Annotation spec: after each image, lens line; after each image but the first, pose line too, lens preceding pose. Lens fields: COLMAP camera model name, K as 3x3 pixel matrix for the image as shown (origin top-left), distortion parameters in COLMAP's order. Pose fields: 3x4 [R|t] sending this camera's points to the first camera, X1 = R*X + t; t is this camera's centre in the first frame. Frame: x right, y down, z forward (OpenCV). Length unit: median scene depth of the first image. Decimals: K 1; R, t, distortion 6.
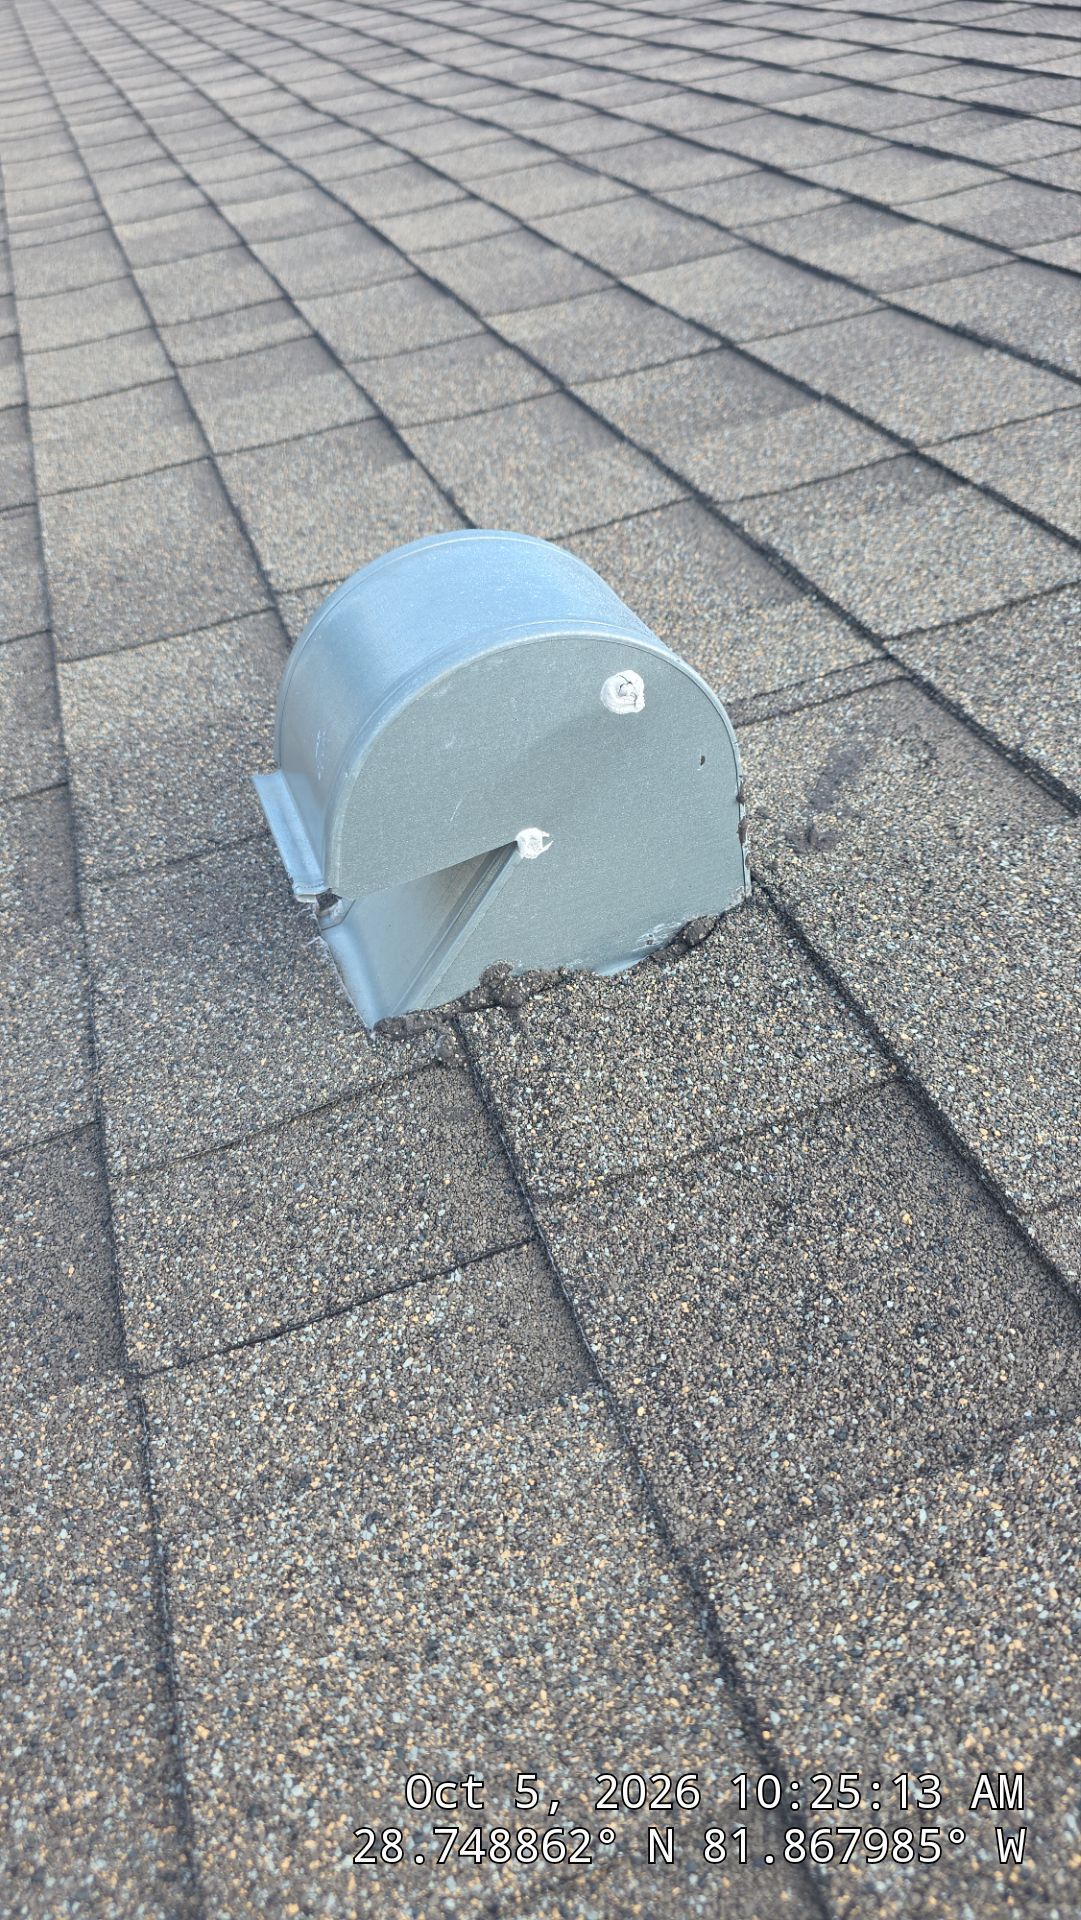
lens RADIAL K [[1285.4, 0, 540.5], [0, 1285.4, 960.0], [0, 0, 1]] dist [0.035173, -0.057954]
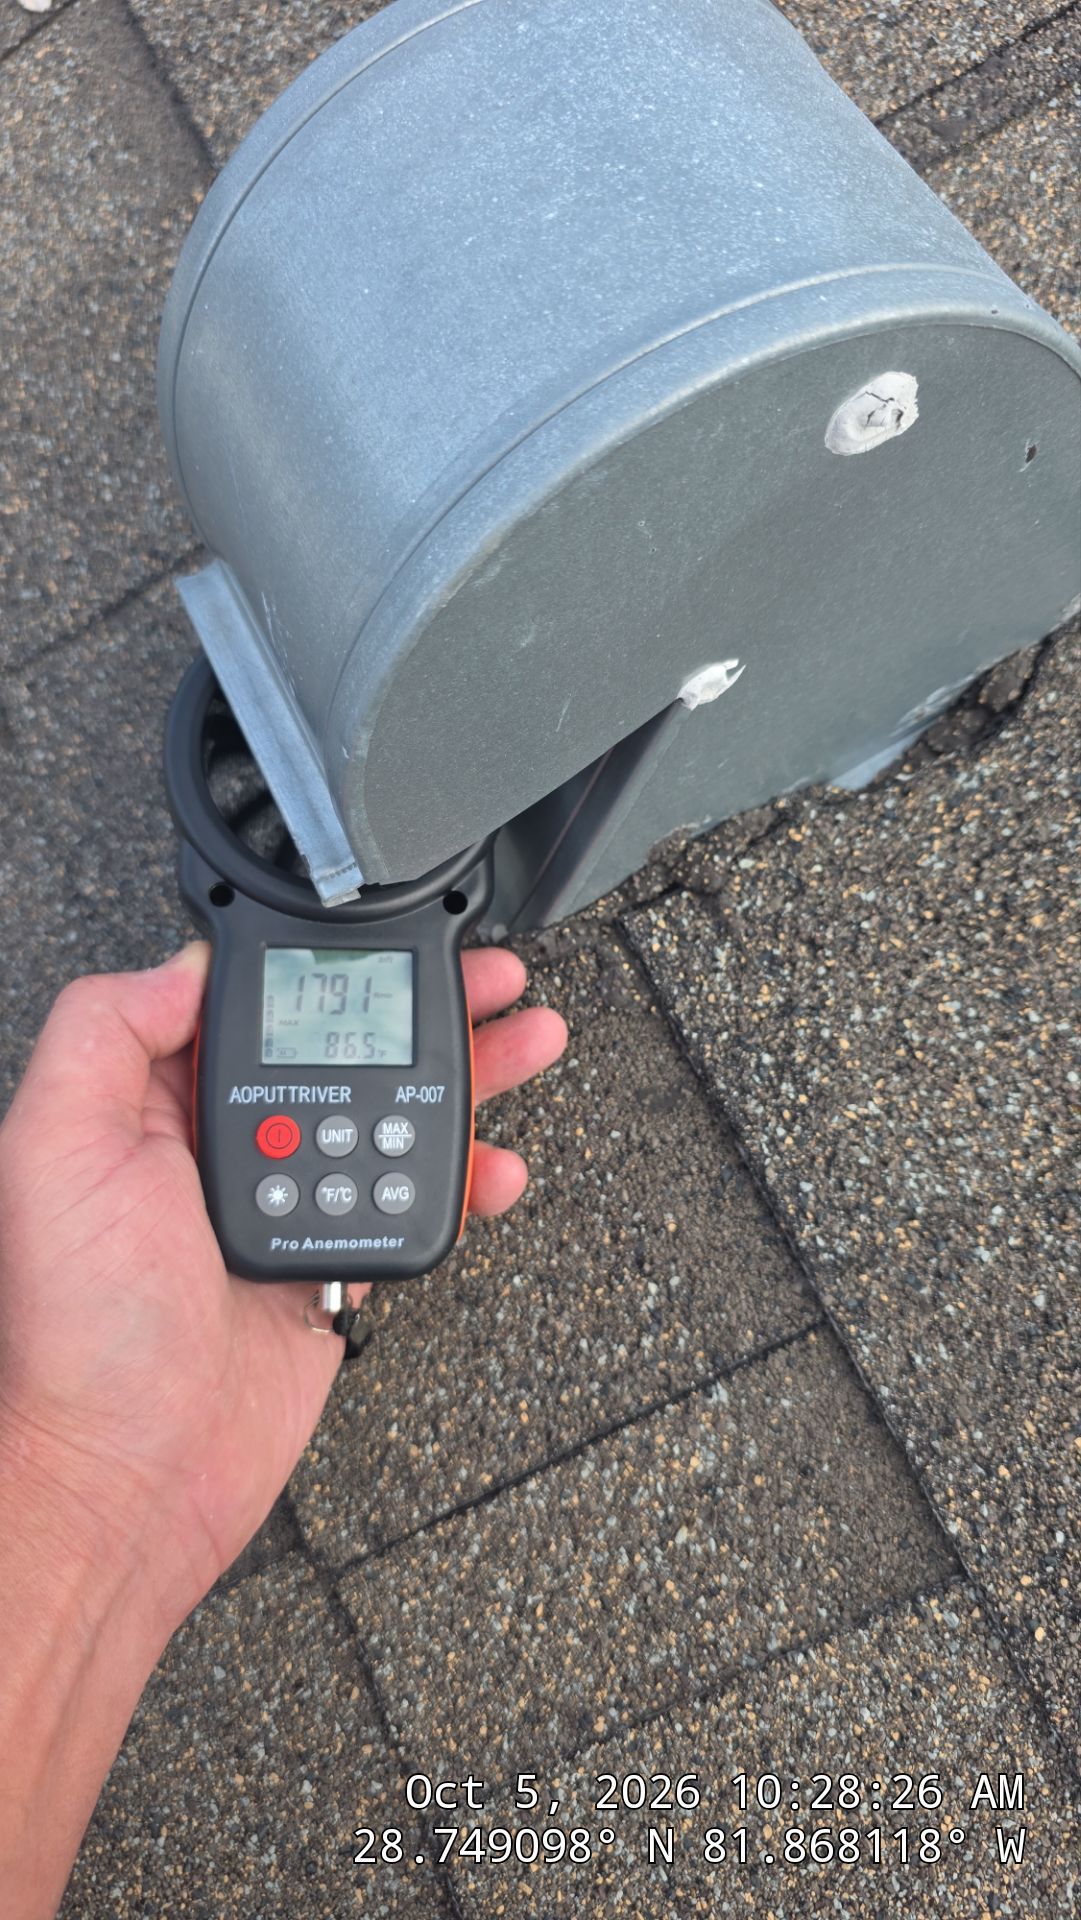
lens RADIAL K [[1322.7, 0, 540.5], [0, 1322.7, 960.0], [0, 0, 1]] dist [-0.006077, -0.007091]
pose [[0.973272, -0.171942, -0.152242, -0.011994], [0.227126, 0.818787, 0.527258, -0.348700], [0.033996, -0.547744, 0.835955, 0.550175]]
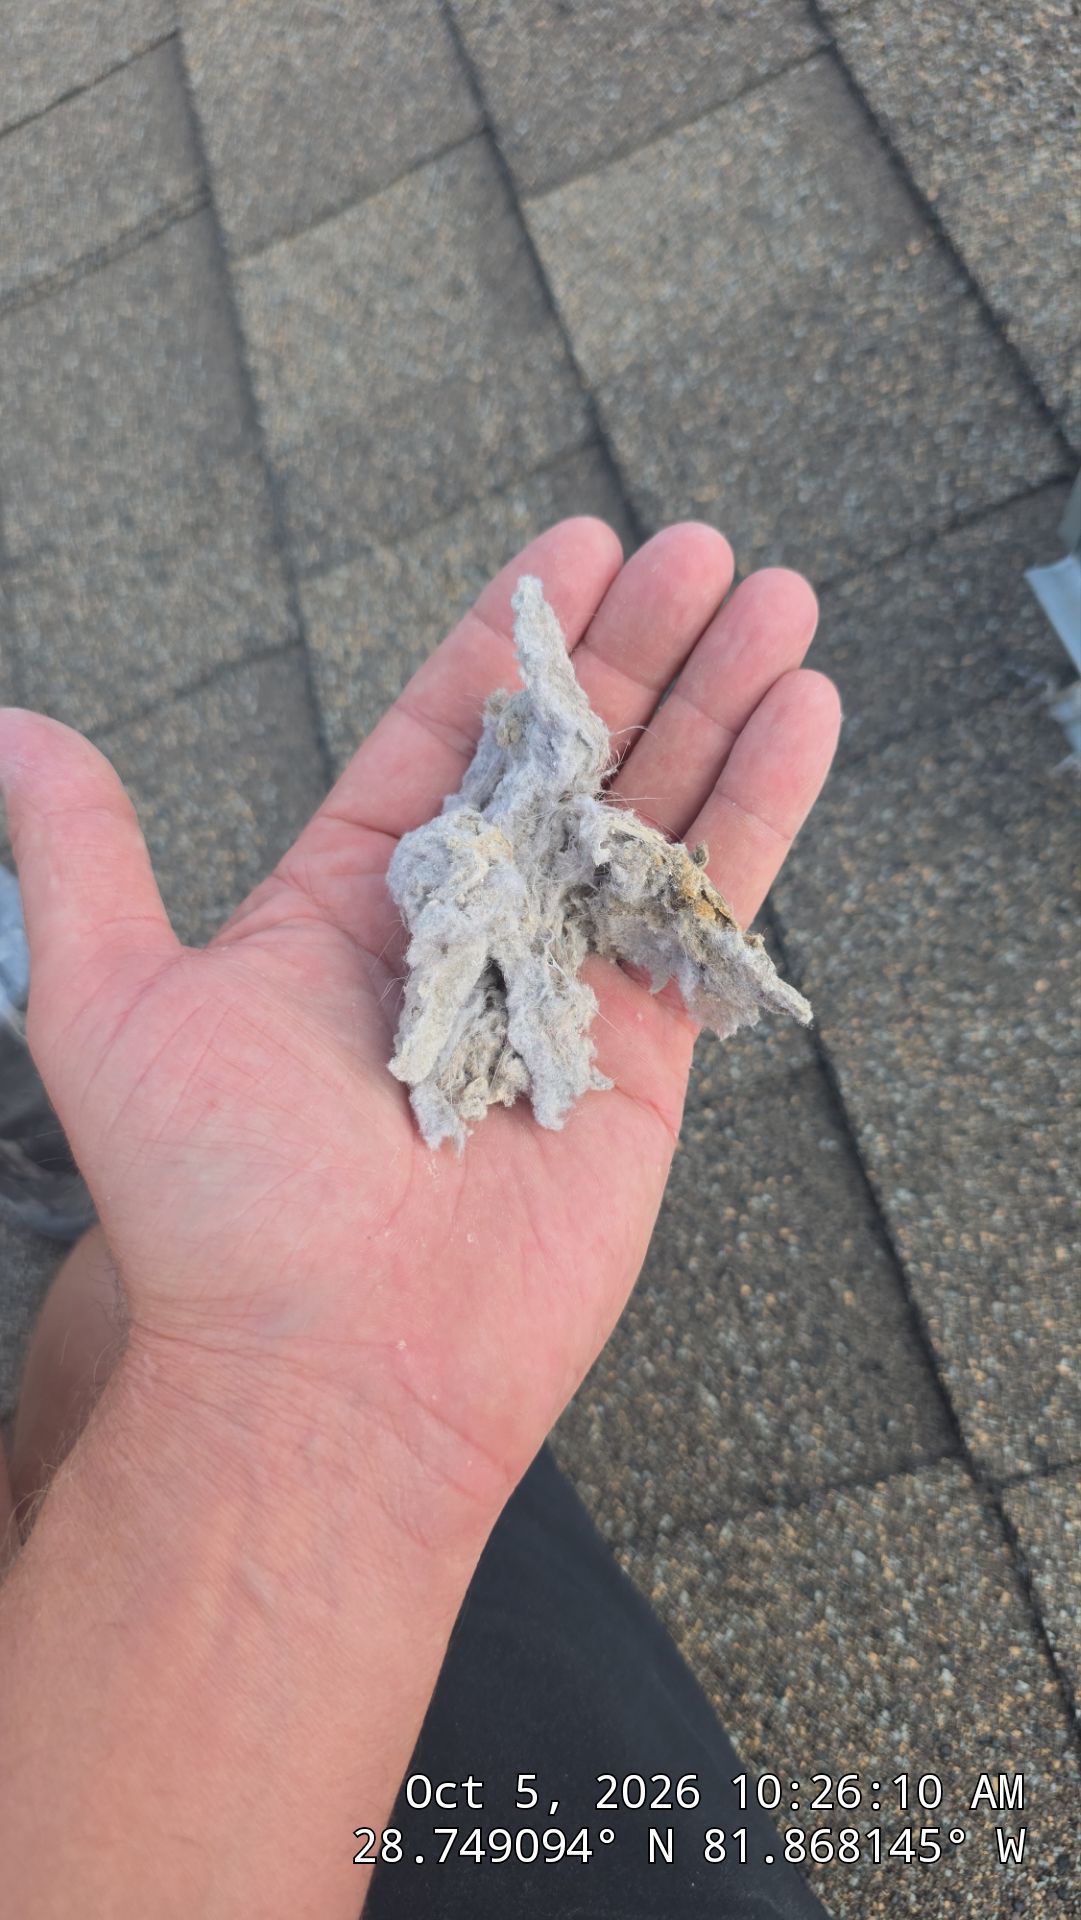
lens RADIAL K [[1353.1, 0, 531.7], [0, 1353.1, 938.7], [0, 0, 1]] dist [-0.010054, -0.009927]
pose [[0.970902, -0.011767, -0.239187, -0.383598], [0.123566, 0.880179, 0.458275, -0.406379], [0.205134, -0.474495, 0.856022, 0.368756]]
